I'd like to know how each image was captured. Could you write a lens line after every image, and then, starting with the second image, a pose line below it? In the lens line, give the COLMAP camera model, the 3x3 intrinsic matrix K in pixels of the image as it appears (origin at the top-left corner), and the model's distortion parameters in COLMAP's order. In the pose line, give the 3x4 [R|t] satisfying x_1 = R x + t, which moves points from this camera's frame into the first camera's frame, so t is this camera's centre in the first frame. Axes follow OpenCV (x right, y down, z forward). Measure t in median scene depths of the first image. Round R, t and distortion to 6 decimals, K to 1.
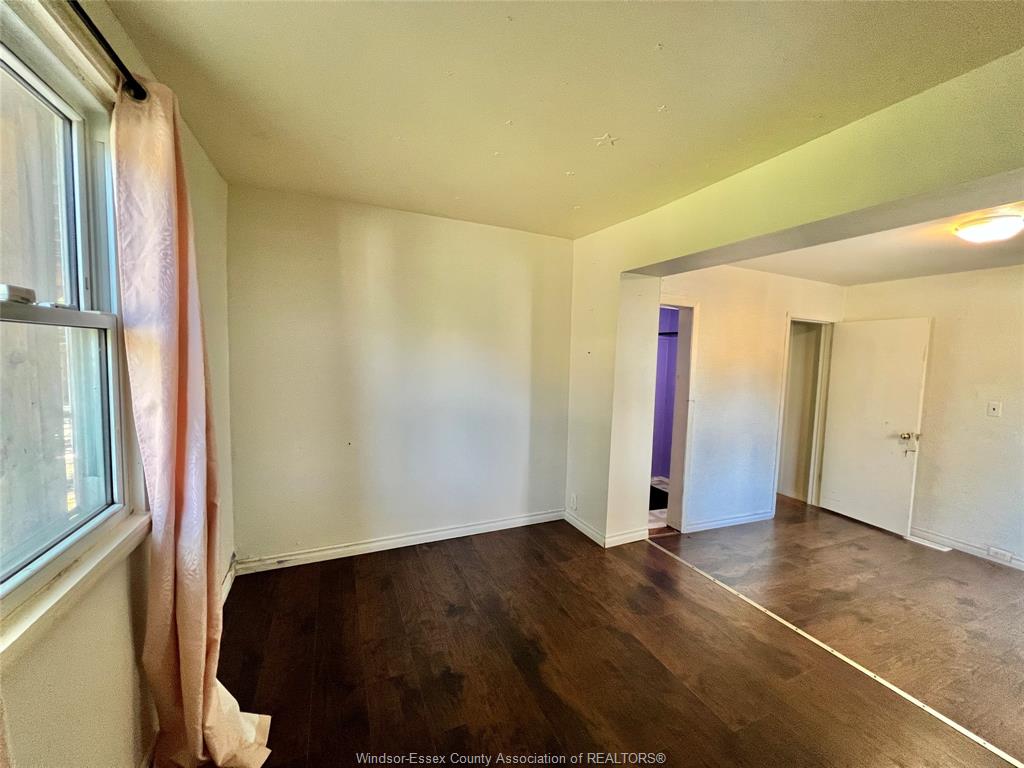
lens RADIAL K [[412.1, 0, 511.0], [0, 412.1, 380.8], [0, 0, 1]] dist [-0.000960, 0.000089]
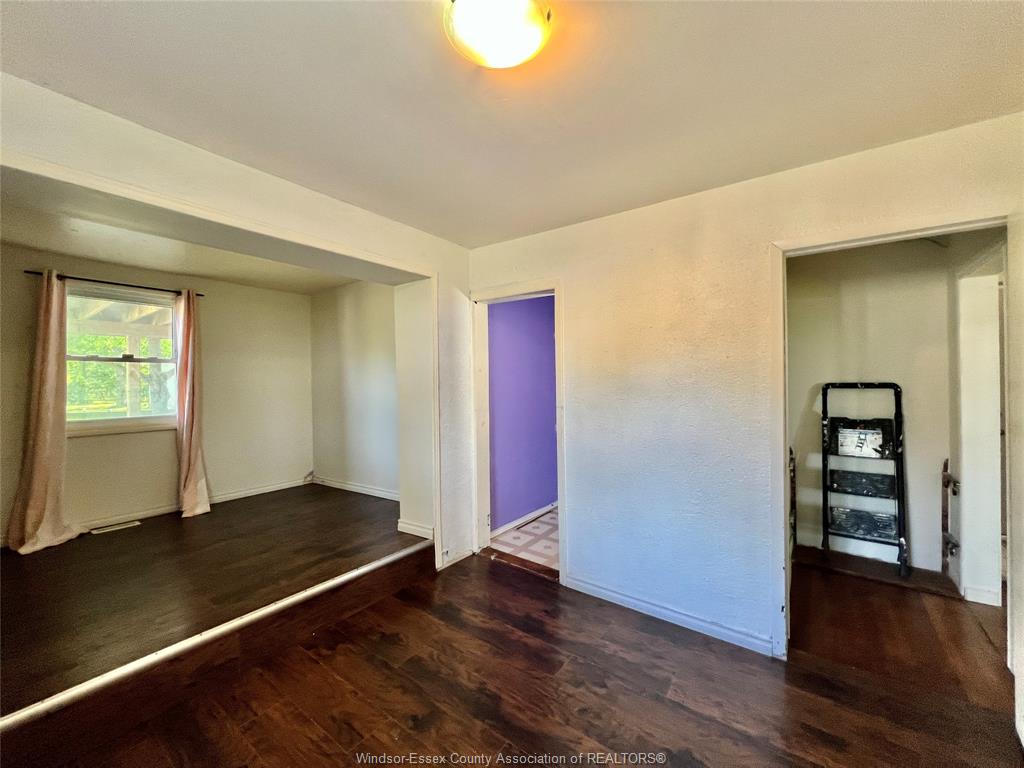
lens RADIAL K [[412.1, 0, 511.0], [0, 412.1, 380.8], [0, 0, 1]] dist [-0.000960, 0.000089]
pose [[0.498798, -0.044200, -0.865591, 1.033154], [-0.027330, 0.997400, -0.066679, 0.051087], [0.866287, 0.056916, 0.496293, 0.522370]]
